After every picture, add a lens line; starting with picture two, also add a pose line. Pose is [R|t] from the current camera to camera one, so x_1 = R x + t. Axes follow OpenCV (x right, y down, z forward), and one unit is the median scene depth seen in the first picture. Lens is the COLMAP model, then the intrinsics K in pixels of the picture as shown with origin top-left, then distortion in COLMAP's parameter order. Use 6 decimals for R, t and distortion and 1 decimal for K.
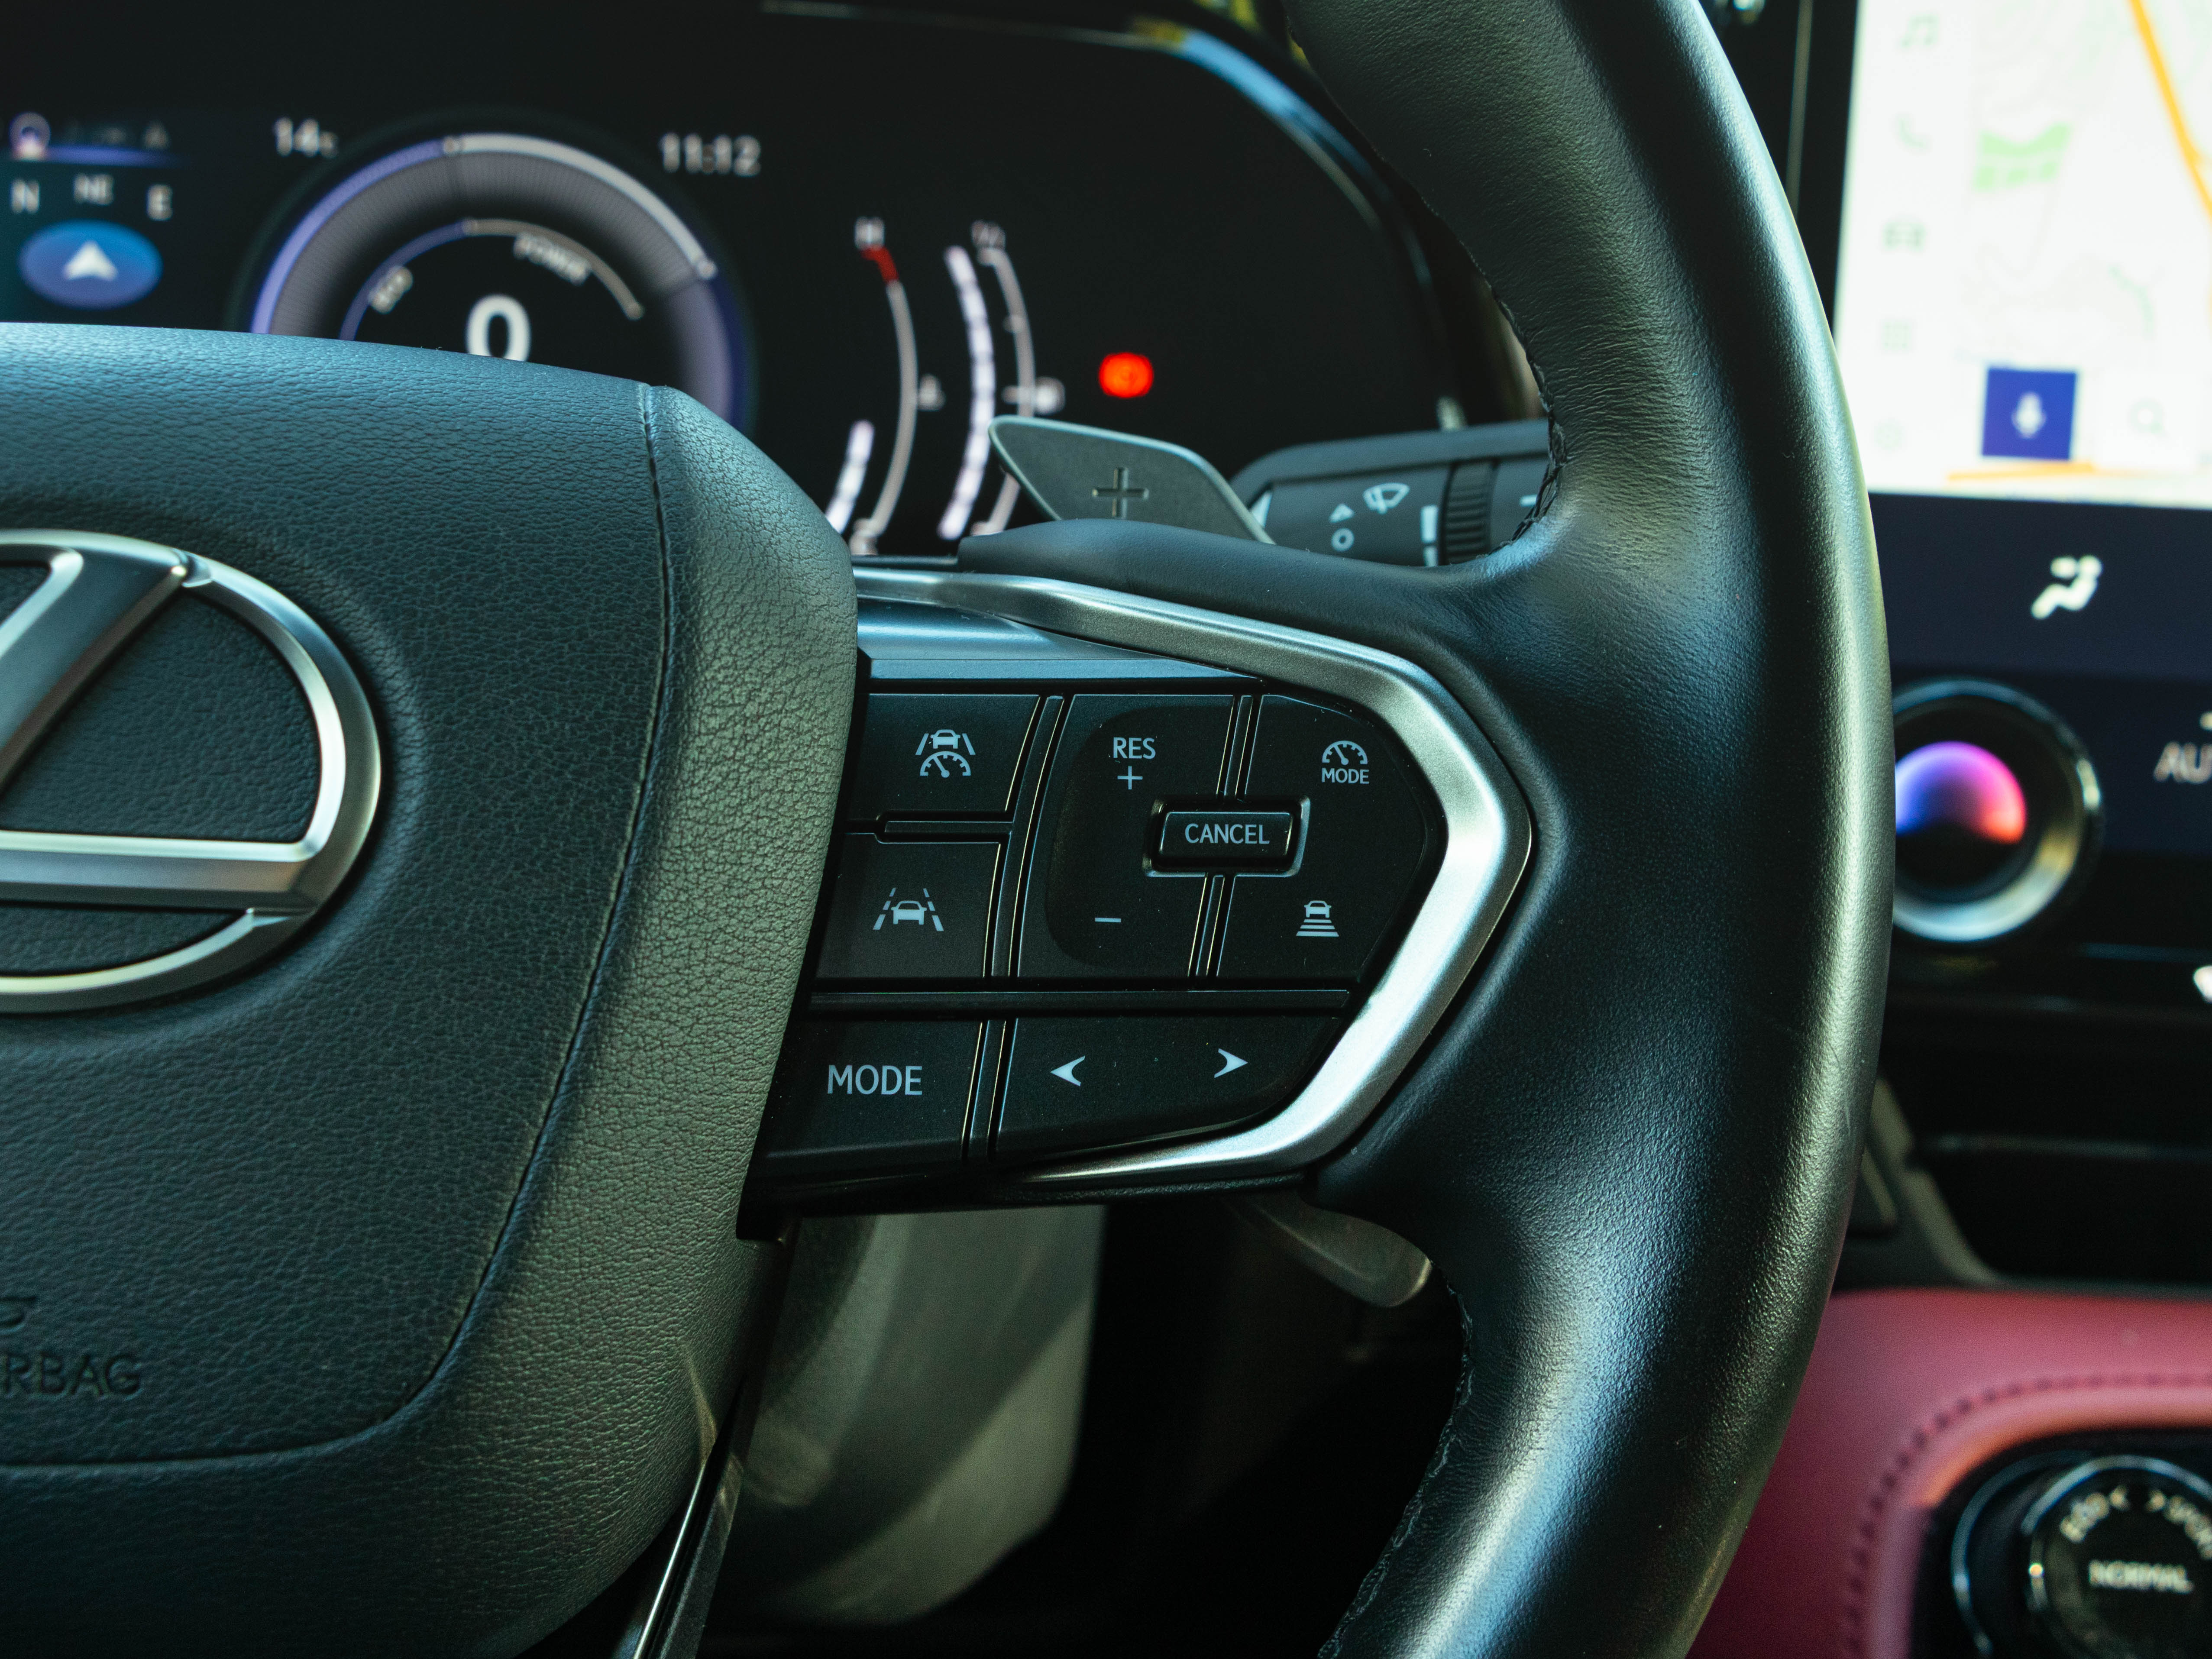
lens RADIAL K [[3148.8, 0, 1147.6], [0, 3148.8, 826.3], [0, 0, 1]] dist [0.012748, 0.049327]
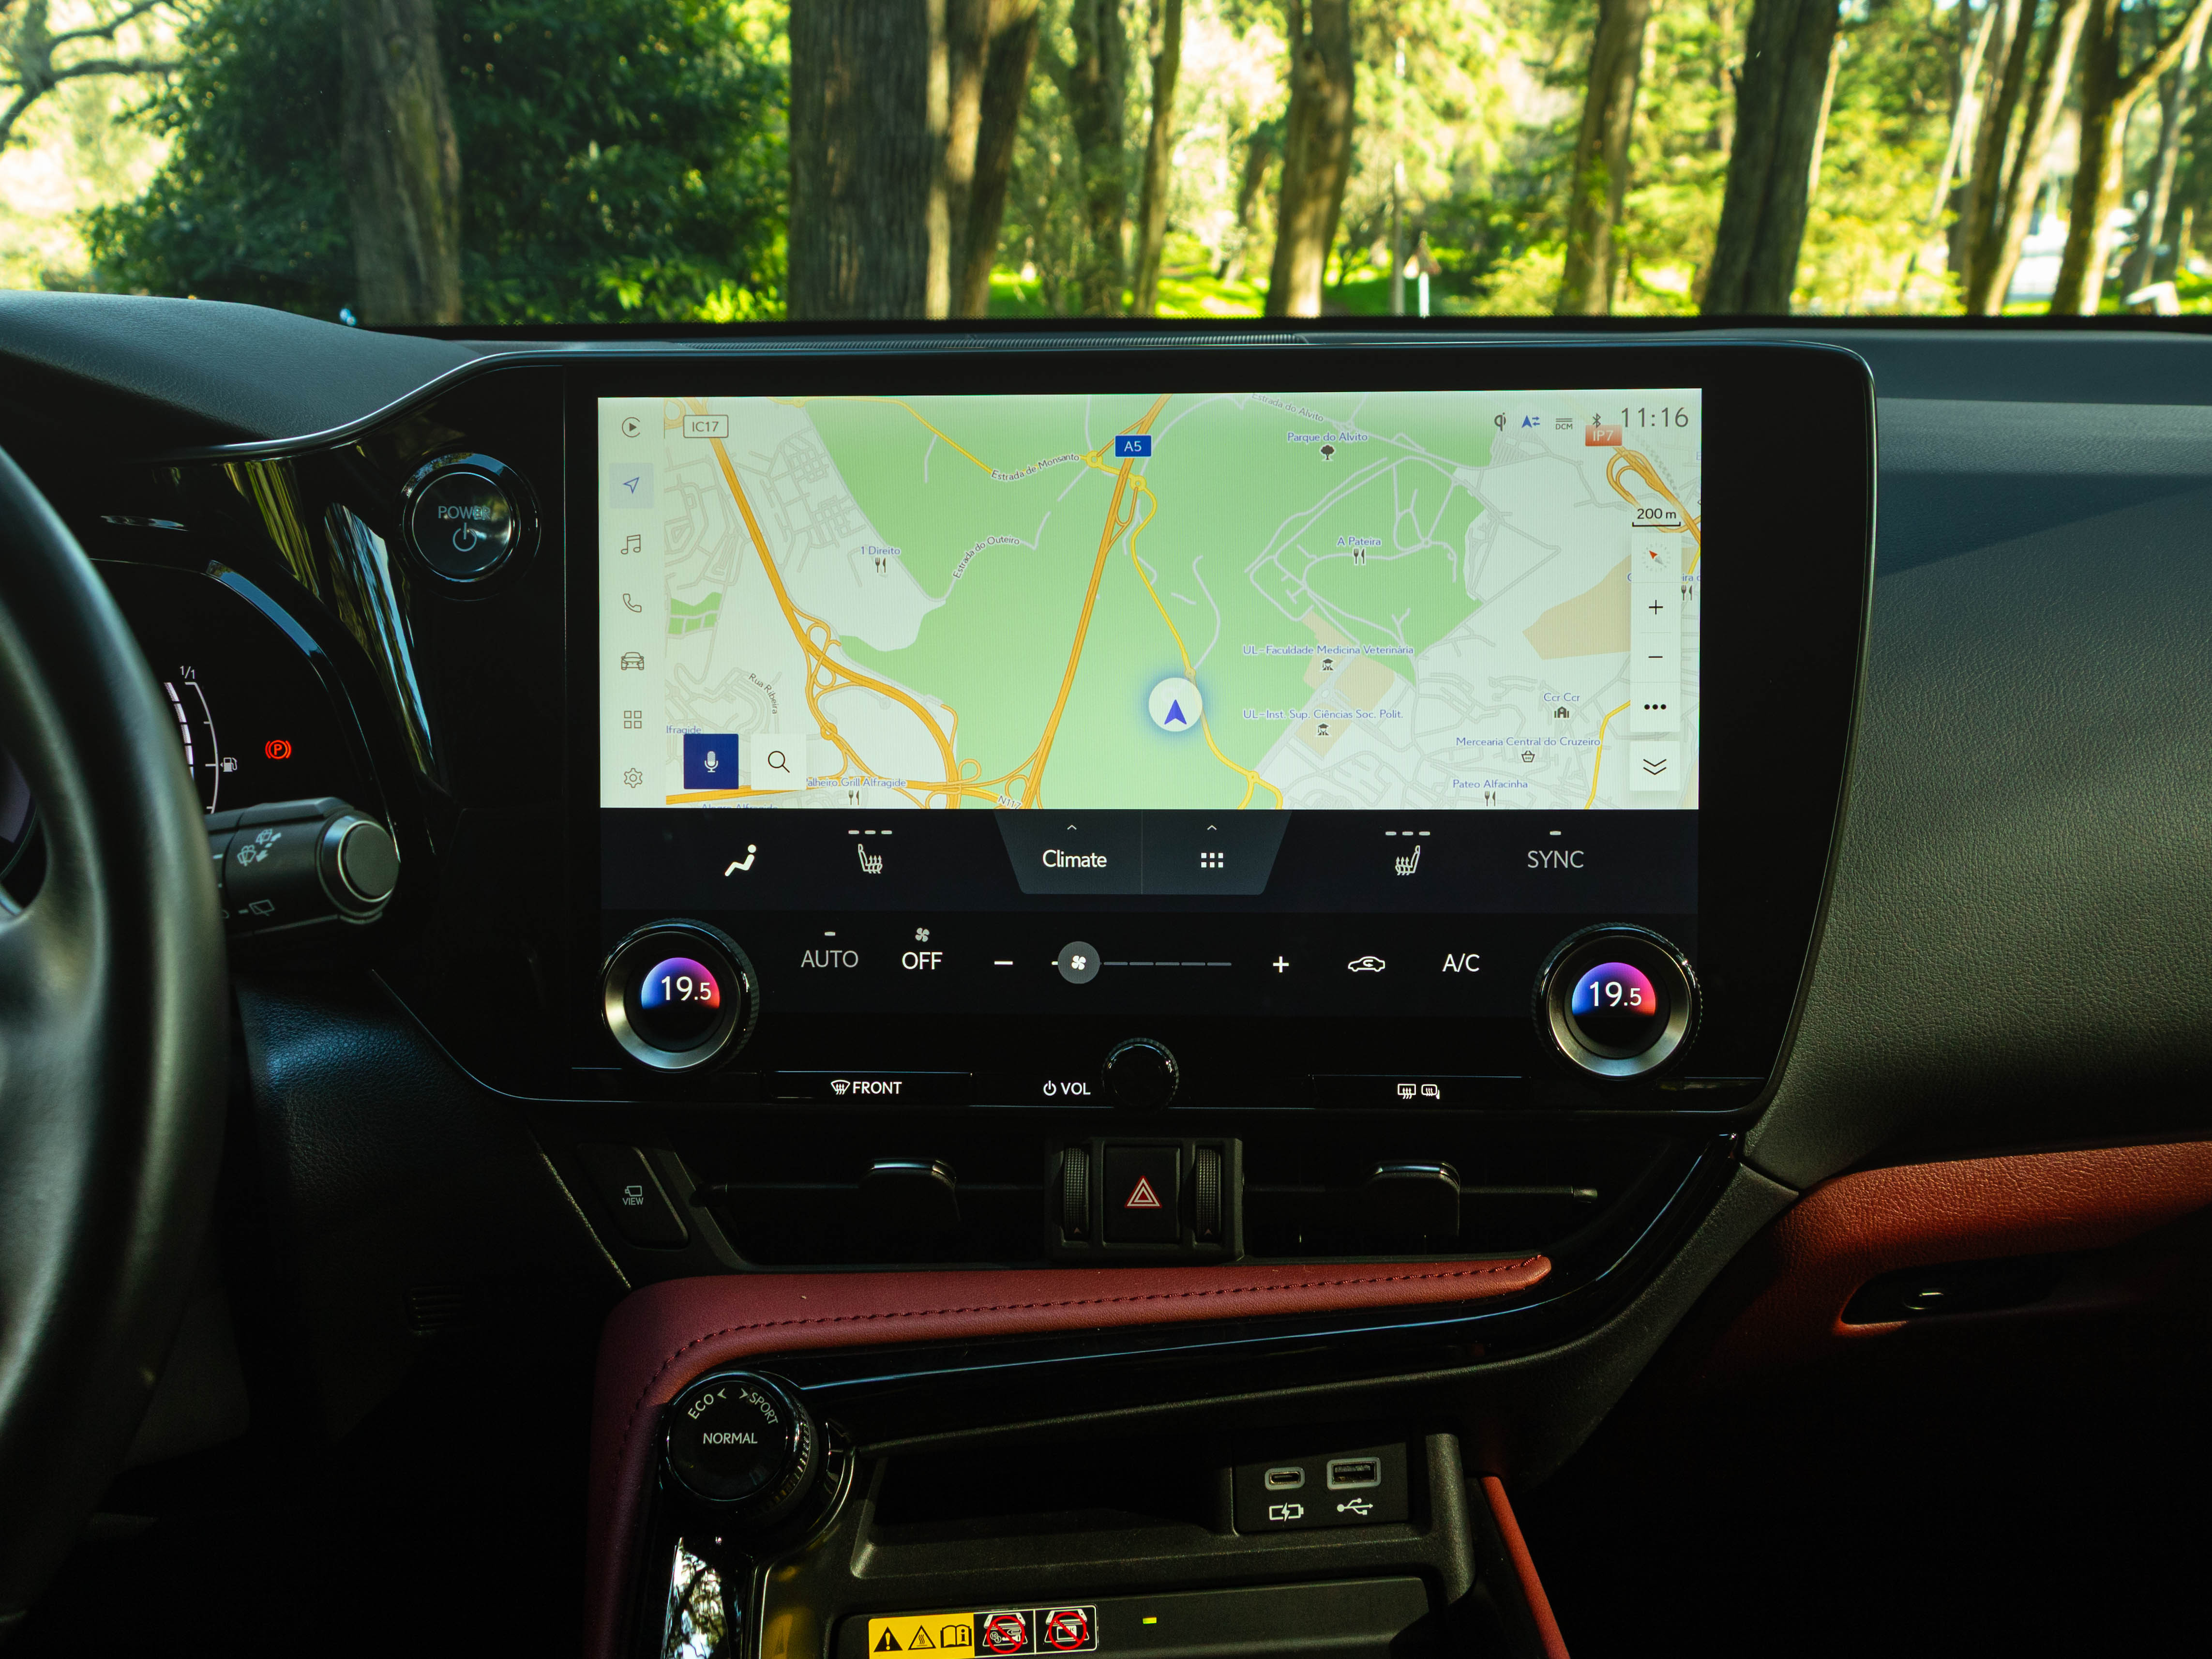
lens RADIAL K [[2262.6, 0, 1116.8], [0, 2262.6, 848.9], [0, 0, 1]] dist [0.006612, -0.005197]
pose [[0.998135, -0.057805, 0.019604, 0.419774], [0.058363, 0.997869, -0.029174, -0.030446], [-0.017876, 0.030264, 0.999382, -0.207816]]
